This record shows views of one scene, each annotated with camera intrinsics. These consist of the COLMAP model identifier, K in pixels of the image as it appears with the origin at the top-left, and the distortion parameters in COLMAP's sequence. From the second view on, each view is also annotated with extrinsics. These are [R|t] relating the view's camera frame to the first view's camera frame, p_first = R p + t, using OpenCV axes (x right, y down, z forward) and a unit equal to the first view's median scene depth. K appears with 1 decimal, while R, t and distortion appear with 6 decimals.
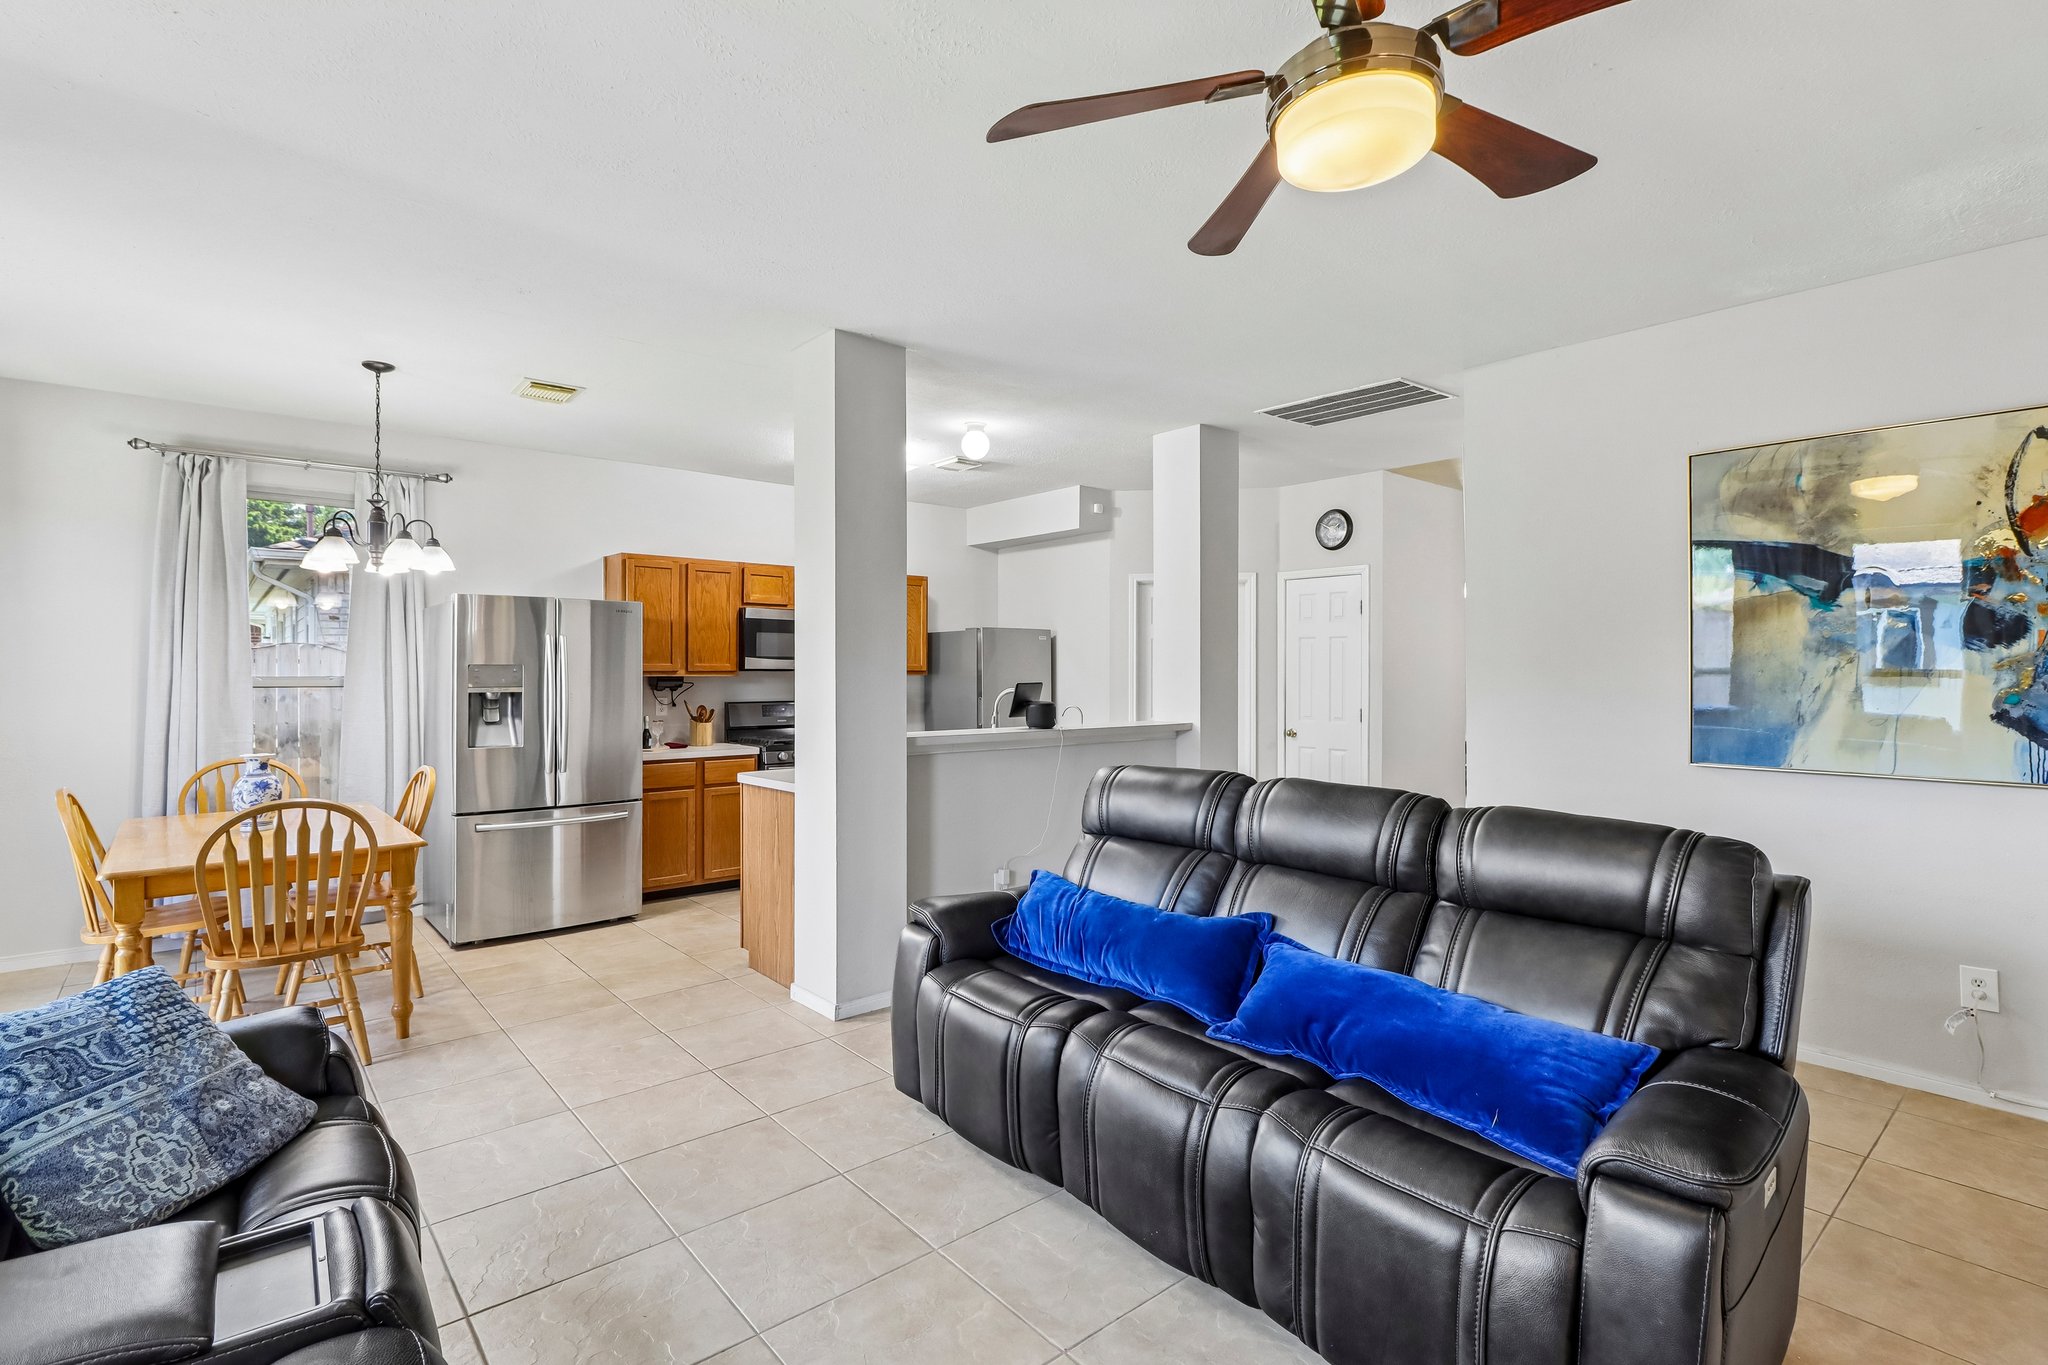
lens RADIAL K [[953.7, 0, 1031.3], [0, 953.7, 667.4], [0, 0, 1]] dist [0.002381, -0.000024]
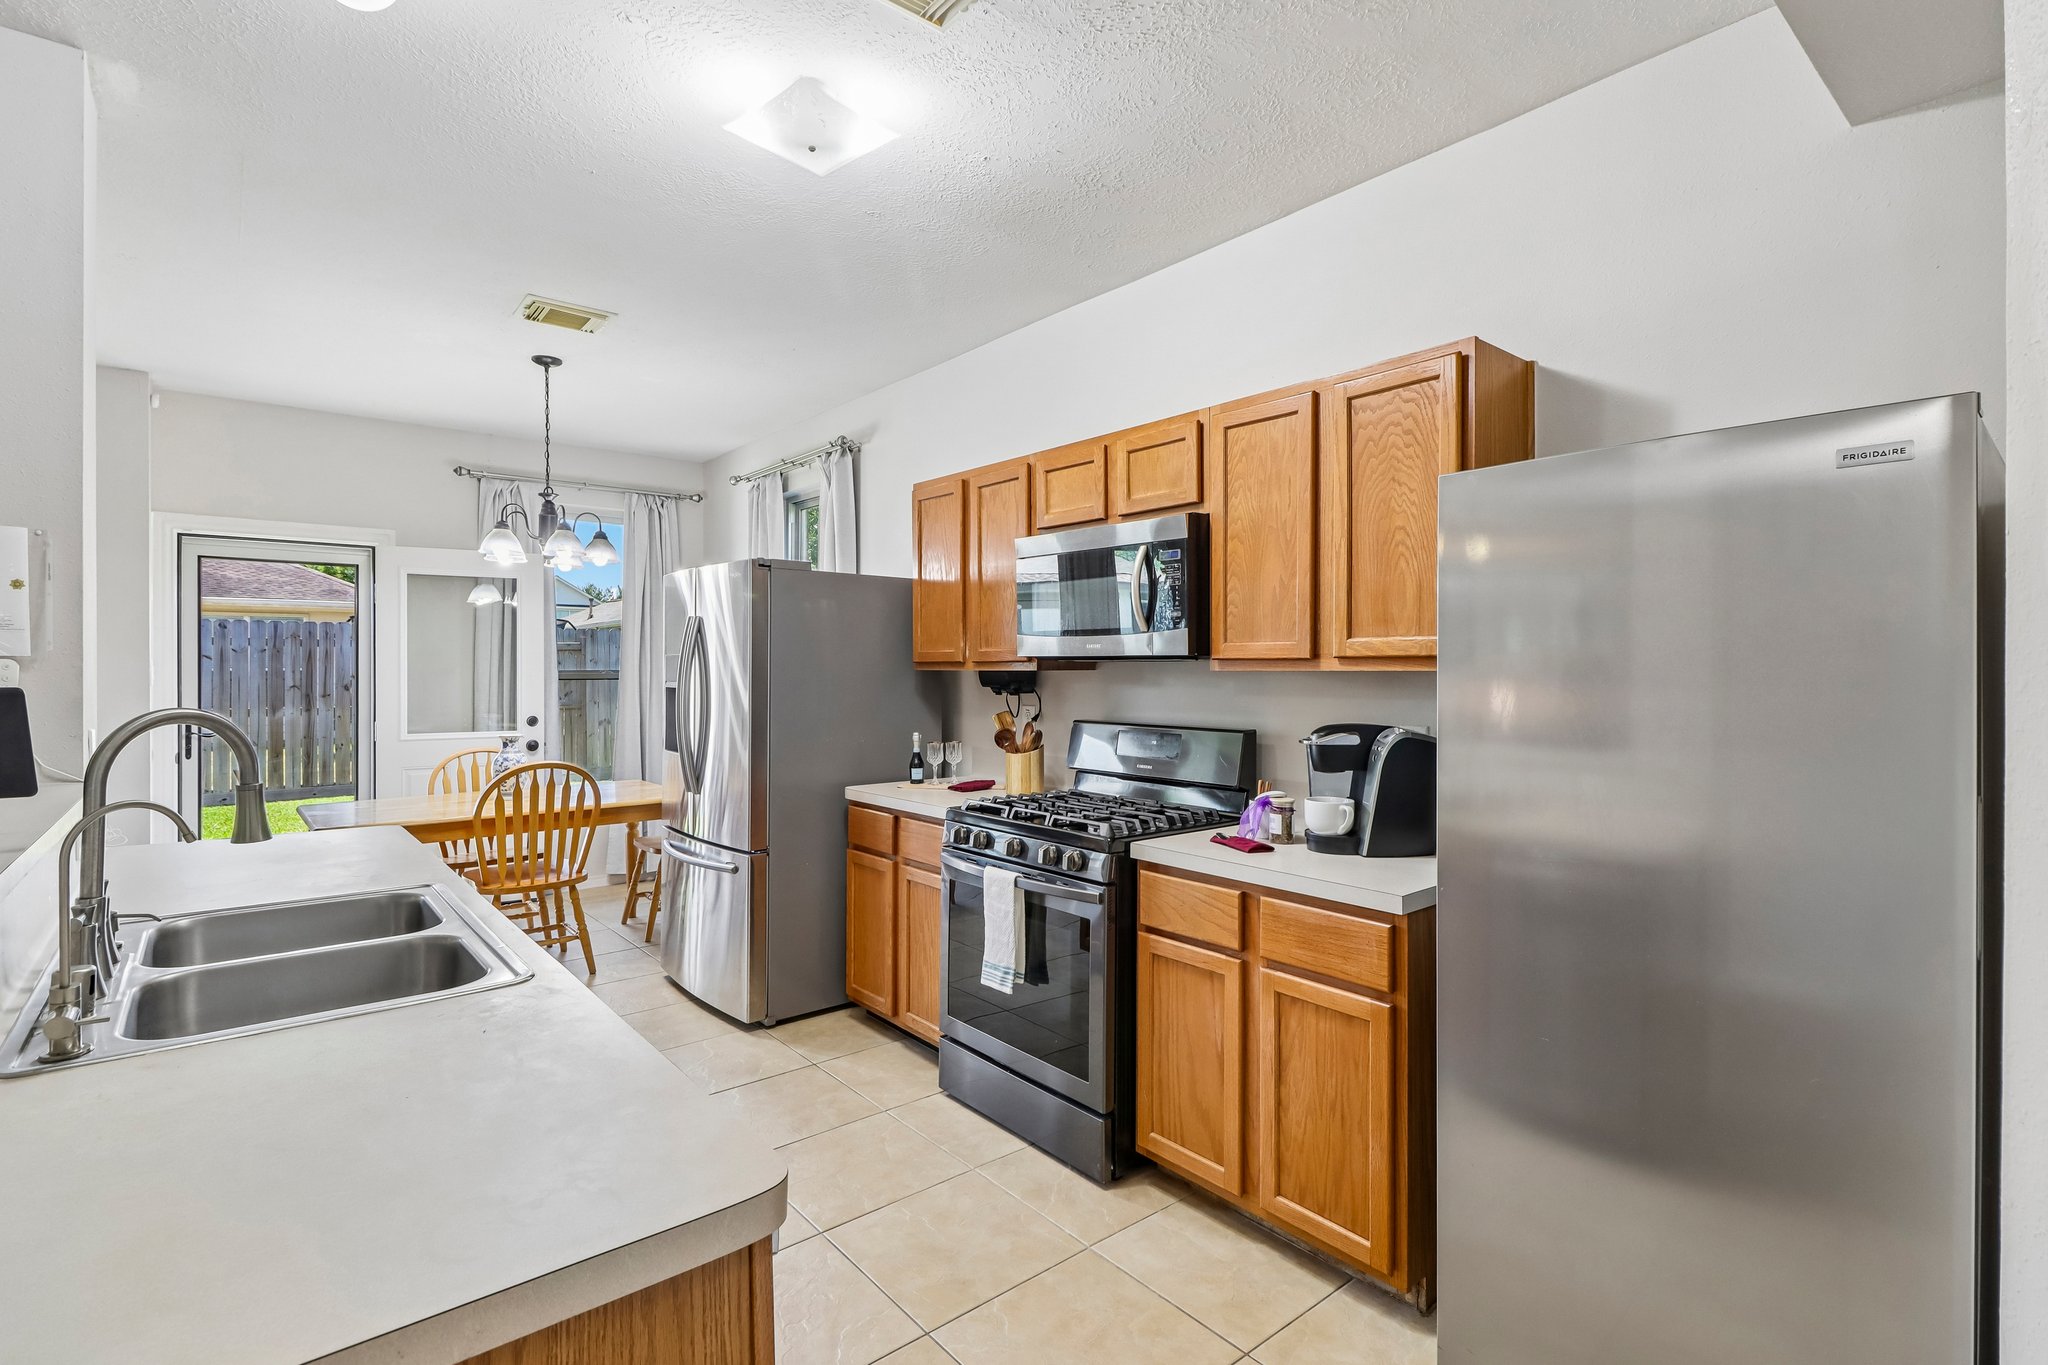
lens RADIAL K [[981.0, 0, 1087.7], [0, 981.0, 675.6], [0, 0, 1]] dist [0.002009, 0.000298]
pose [[0.009467, 0.005514, -0.999940, 0.308986], [0.002549, 0.999981, 0.005538, 0.011389], [0.999952, -0.002601, 0.009453, 1.340366]]
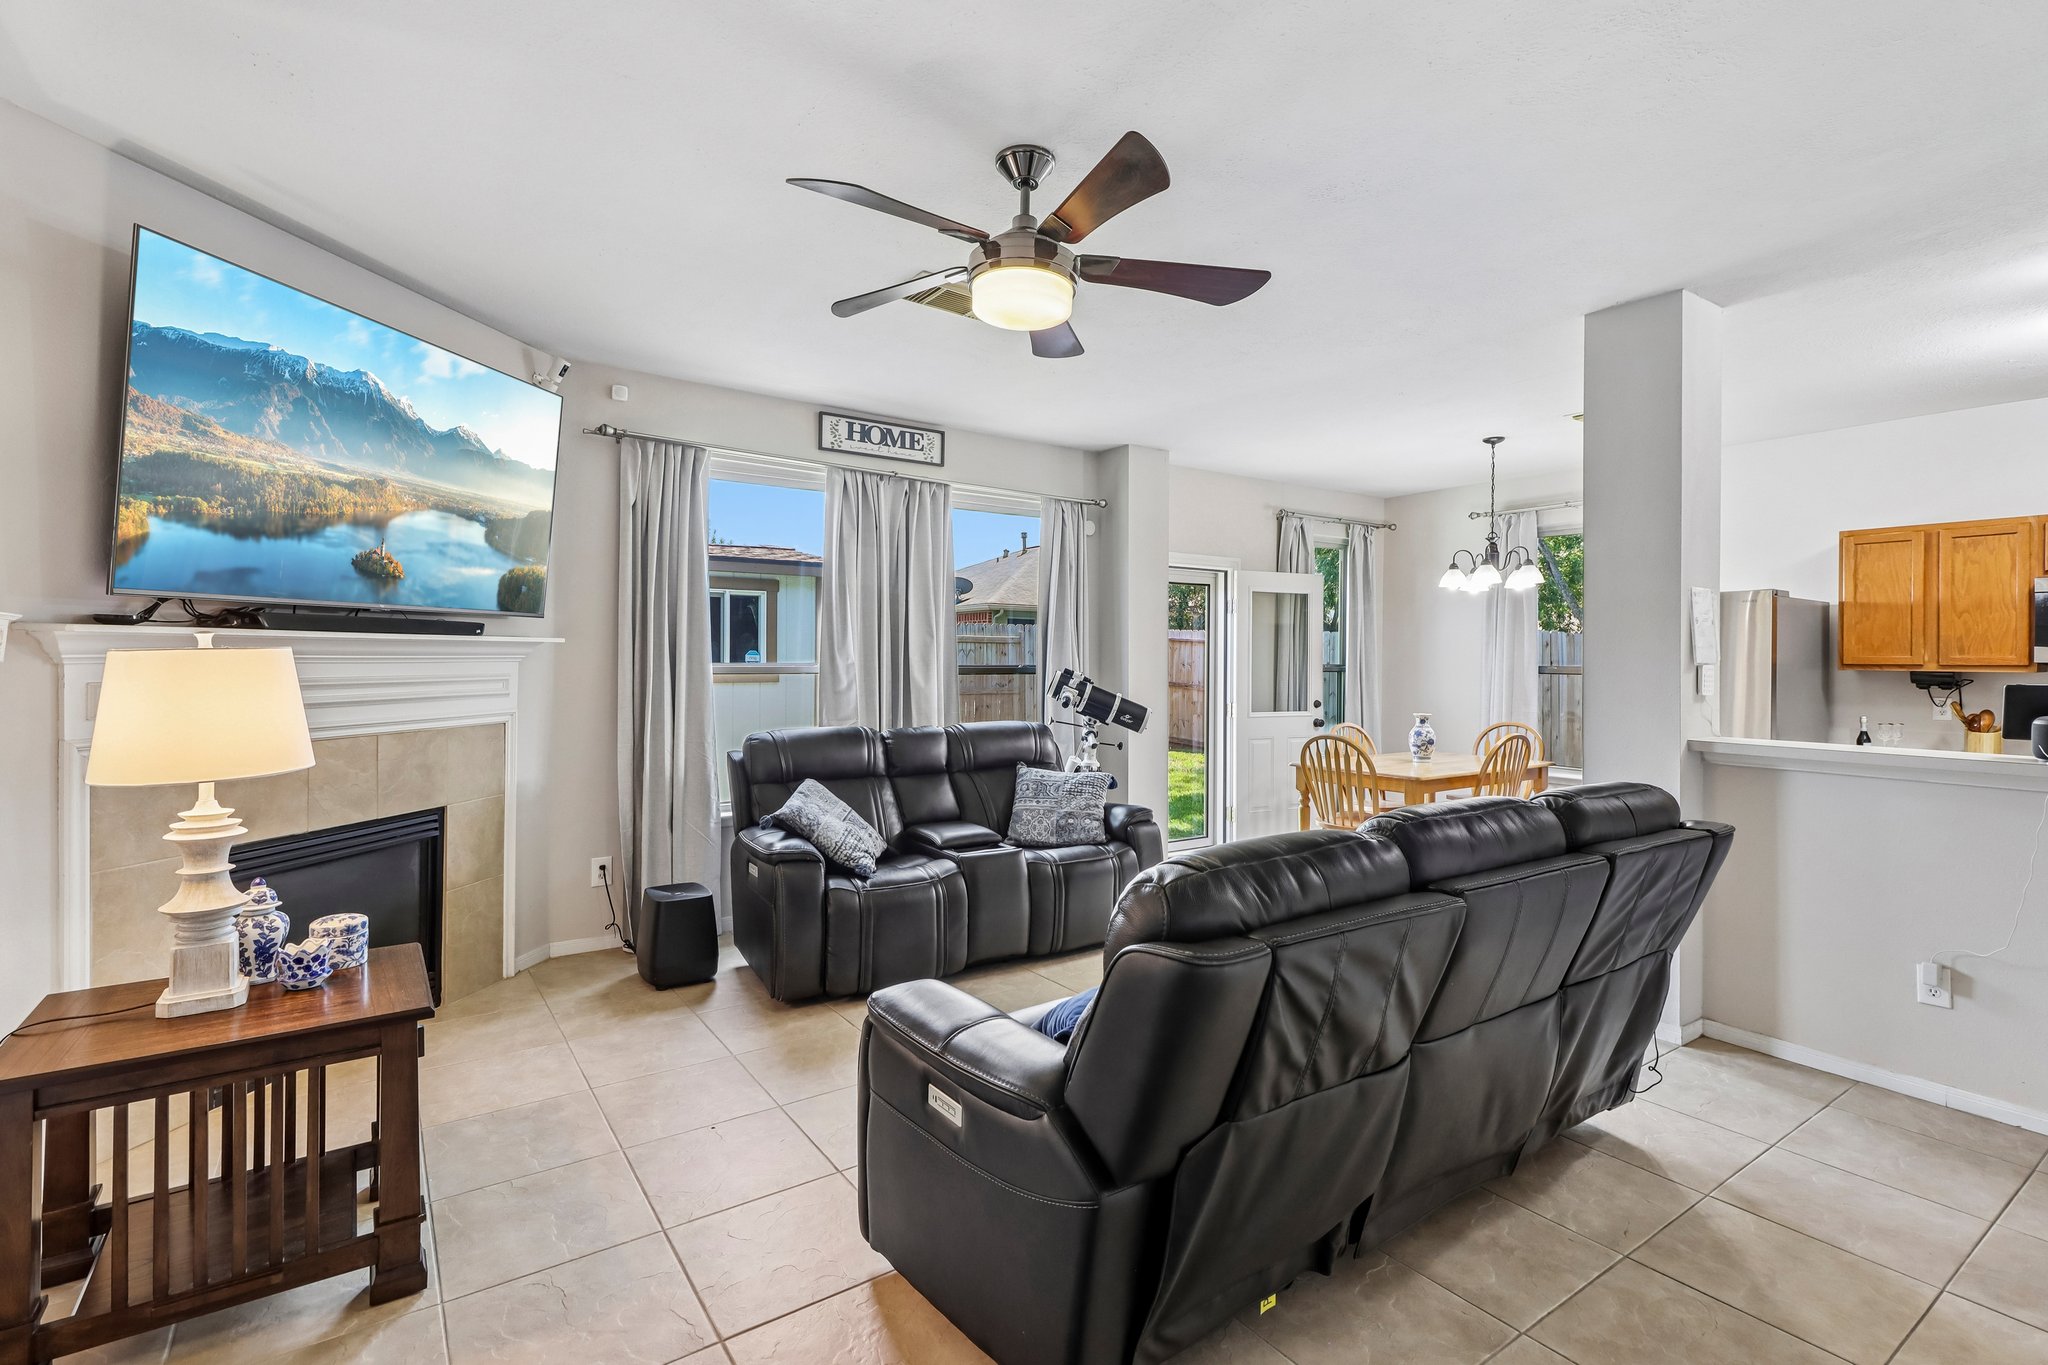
lens RADIAL K [[953.7, 0, 1031.3], [0, 953.7, 667.4], [0, 0, 1]] dist [0.002381, -0.000024]
pose [[-0.110019, 0.010397, -0.993875, 0.648863], [-0.004152, 0.999932, 0.010920, 0.000171], [0.993921, 0.005328, -0.109968, 0.423150]]
